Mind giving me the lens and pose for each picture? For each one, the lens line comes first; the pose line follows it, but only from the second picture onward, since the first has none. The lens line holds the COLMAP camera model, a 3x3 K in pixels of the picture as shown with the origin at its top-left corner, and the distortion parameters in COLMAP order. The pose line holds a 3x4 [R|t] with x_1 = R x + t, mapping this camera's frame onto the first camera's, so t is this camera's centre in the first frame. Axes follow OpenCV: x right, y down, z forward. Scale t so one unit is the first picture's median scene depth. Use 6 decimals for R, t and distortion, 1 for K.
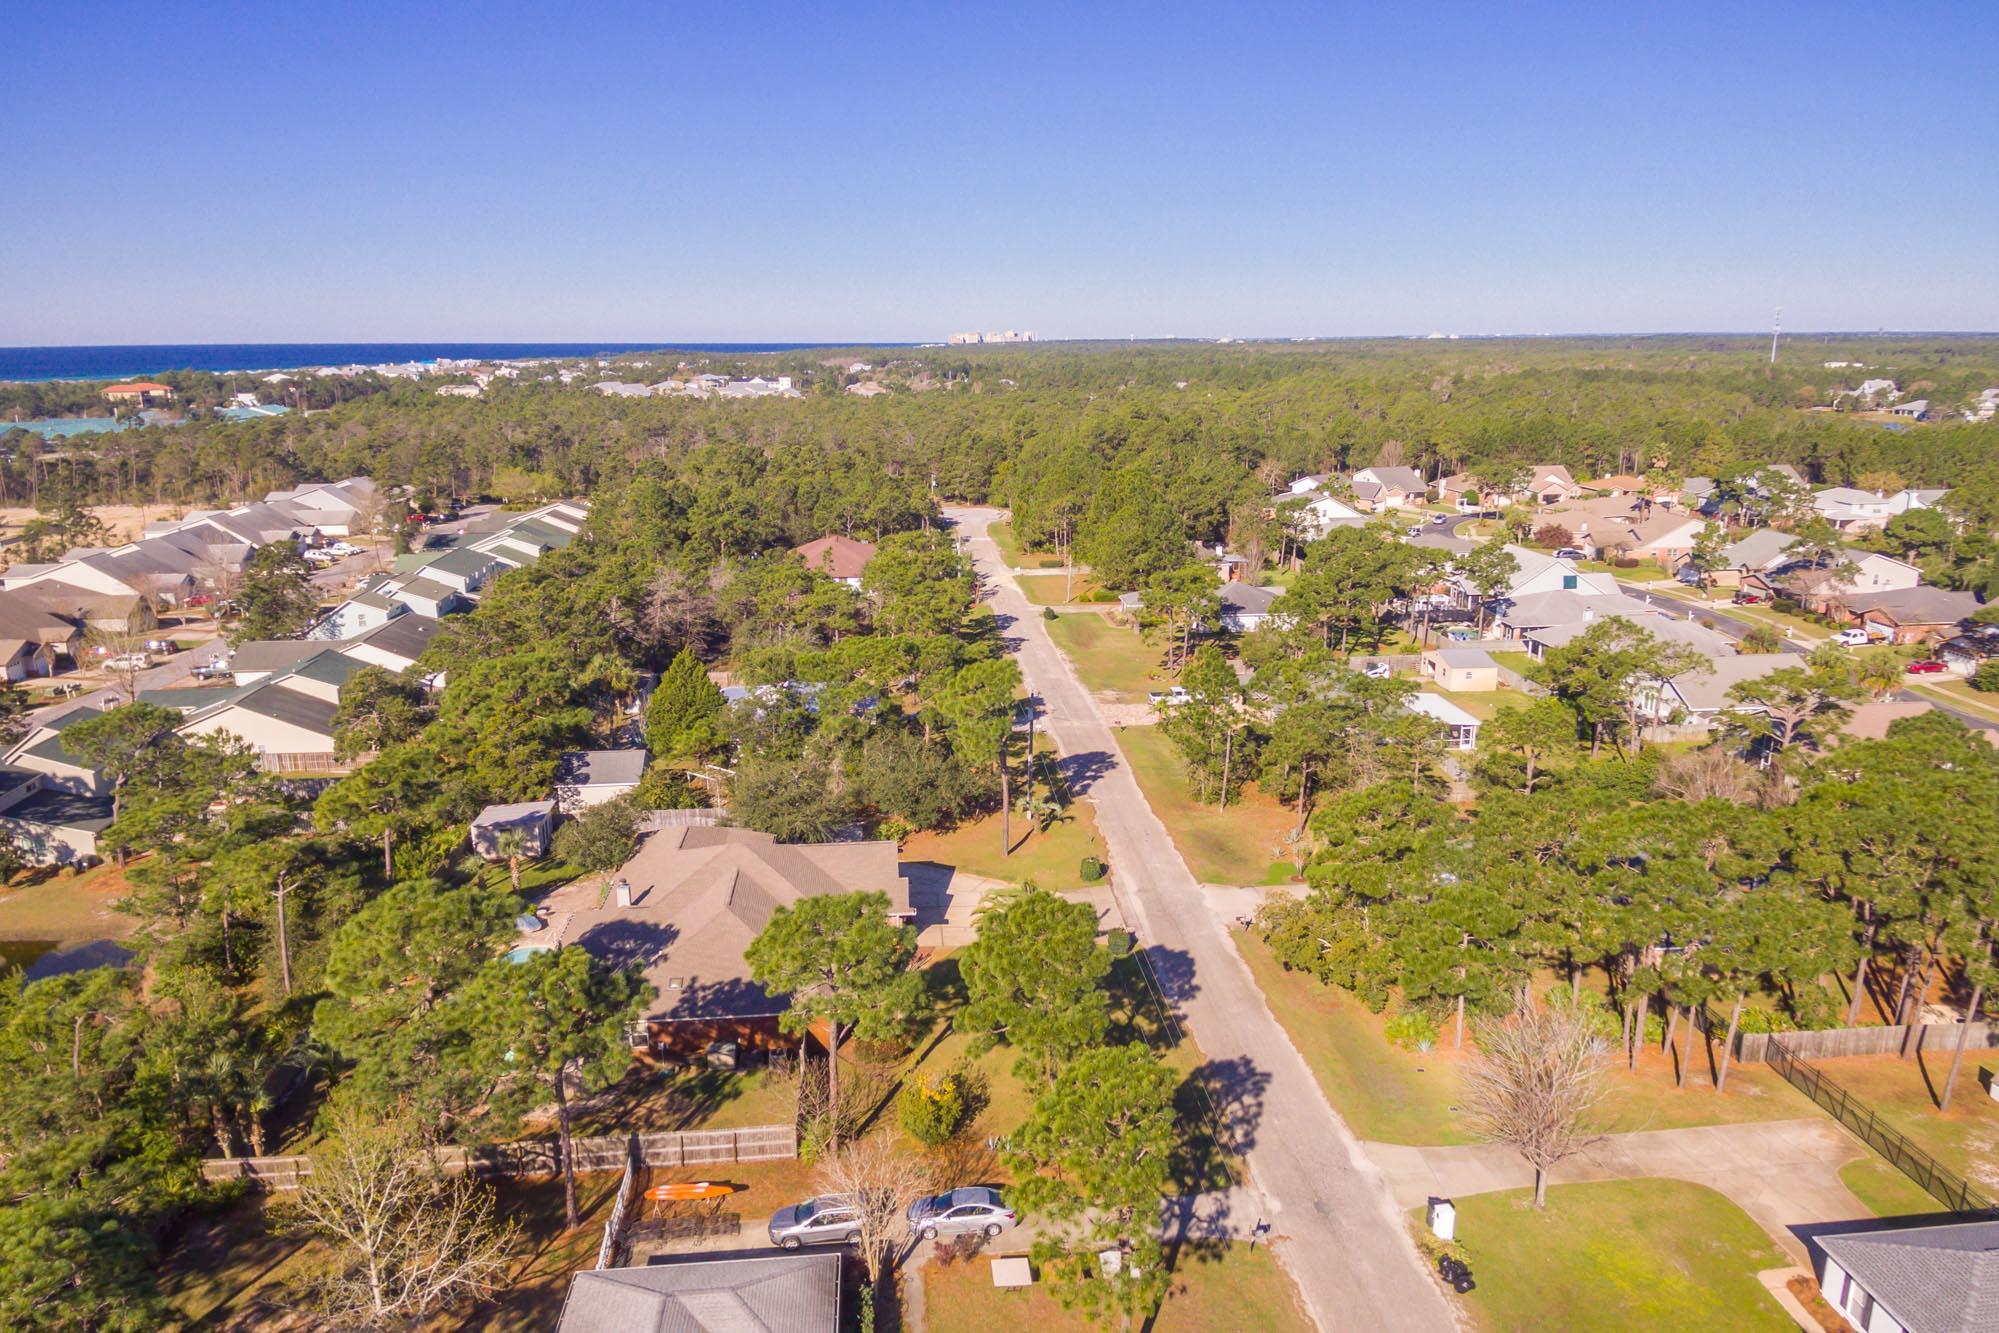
lens RADIAL K [[1295.3, 0, 994.8], [0, 1295.3, 668.8], [0, 0, 1]] dist [0.049544, -0.061340]
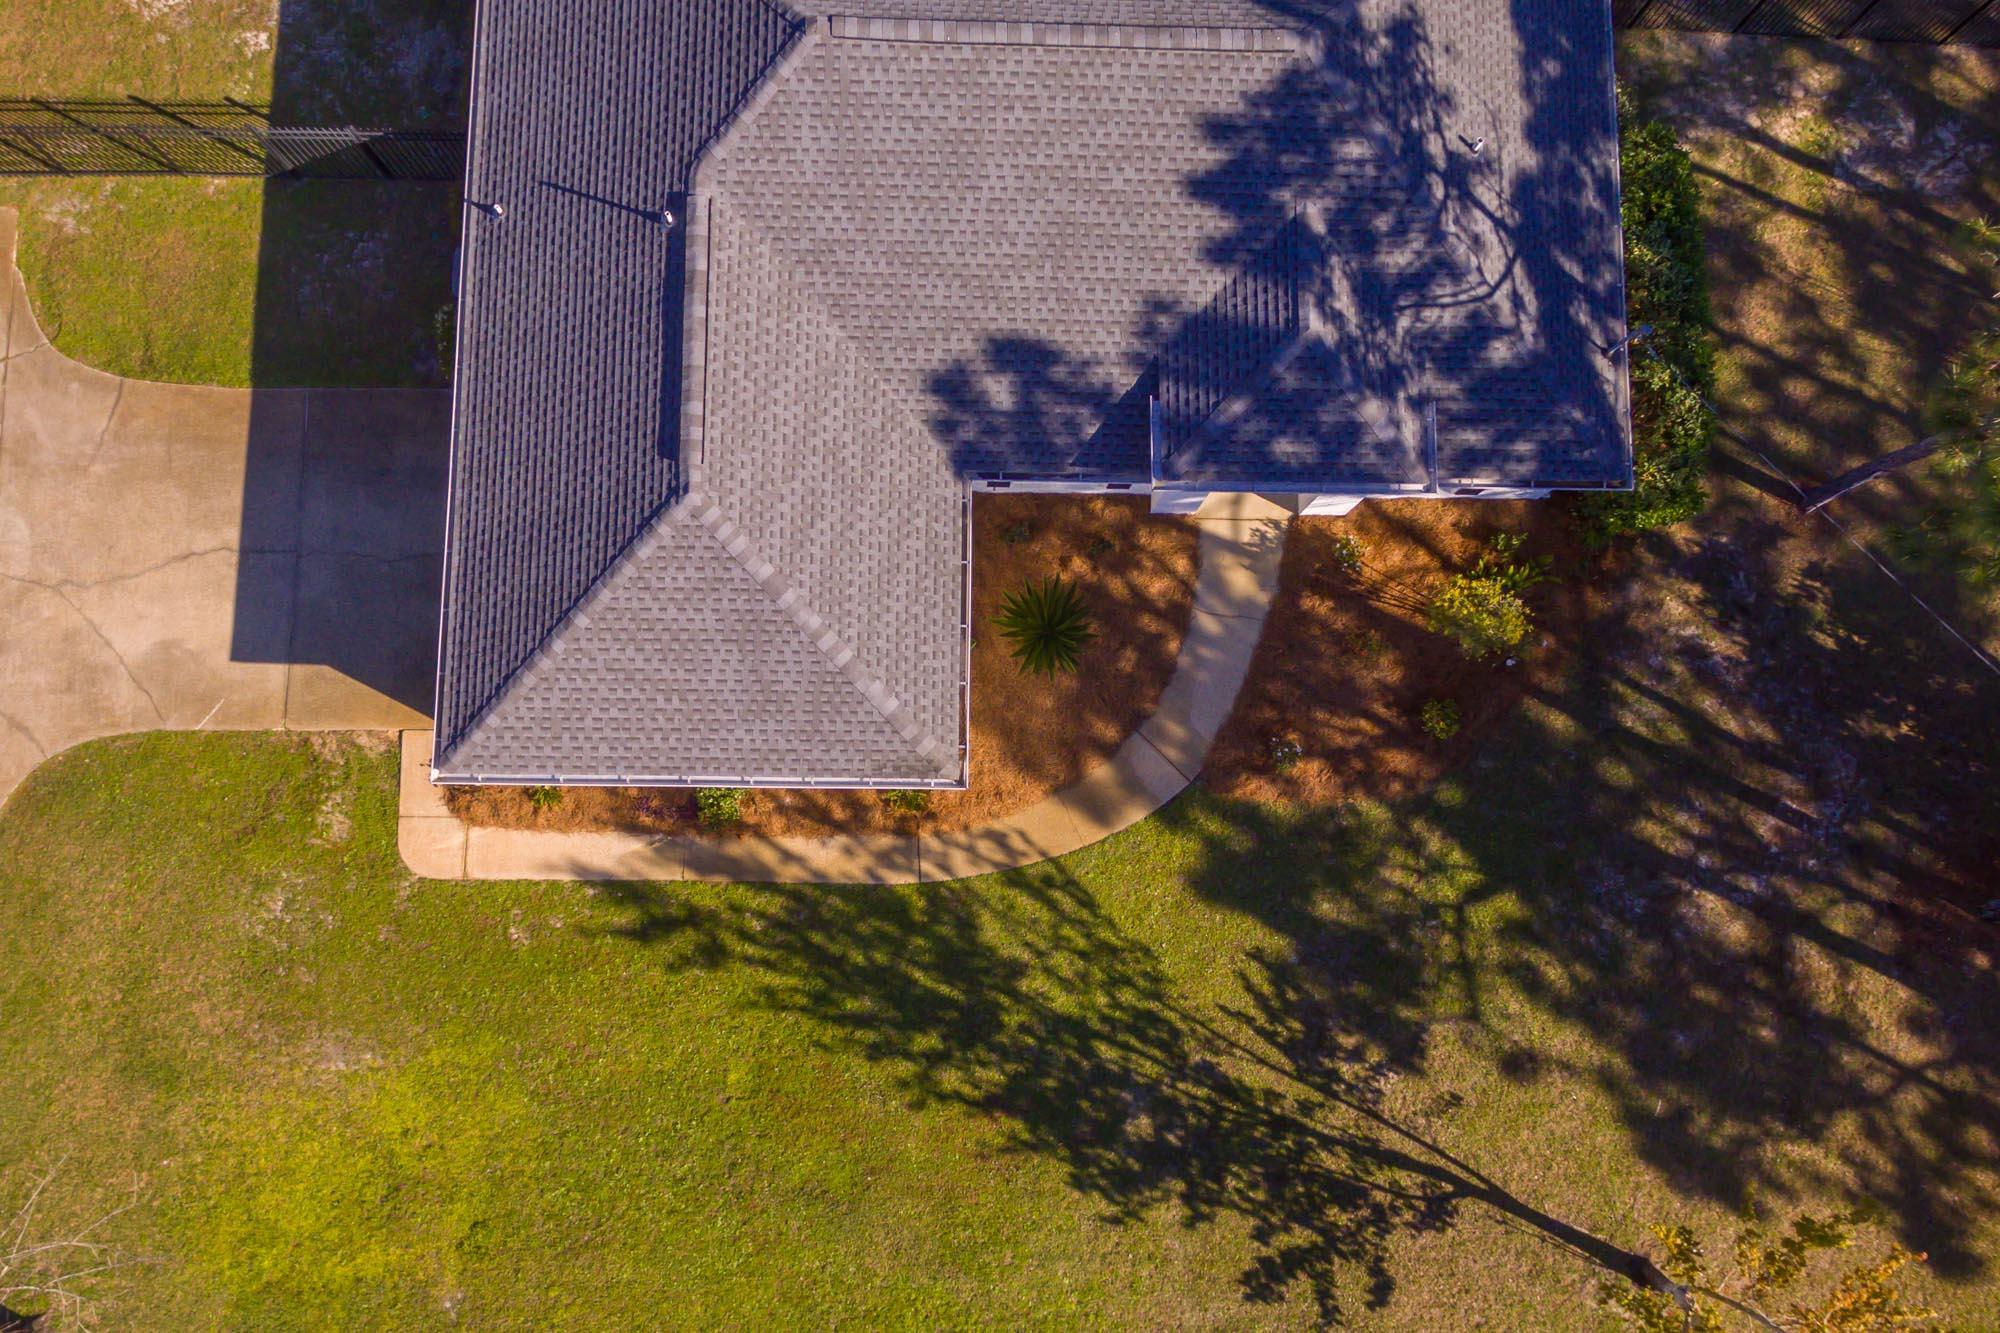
lens RADIAL K [[1403.0, 0, 989.7], [0, 1403.0, 663.5], [0, 0, 1]] dist [0.042677, -0.051028]
pose [[0.099260, -0.984620, 0.143773, 0.262263], [0.212280, 0.162113, 0.963668, 0.041911], [-0.972155, -0.065133, 0.225106, 0.325134]]
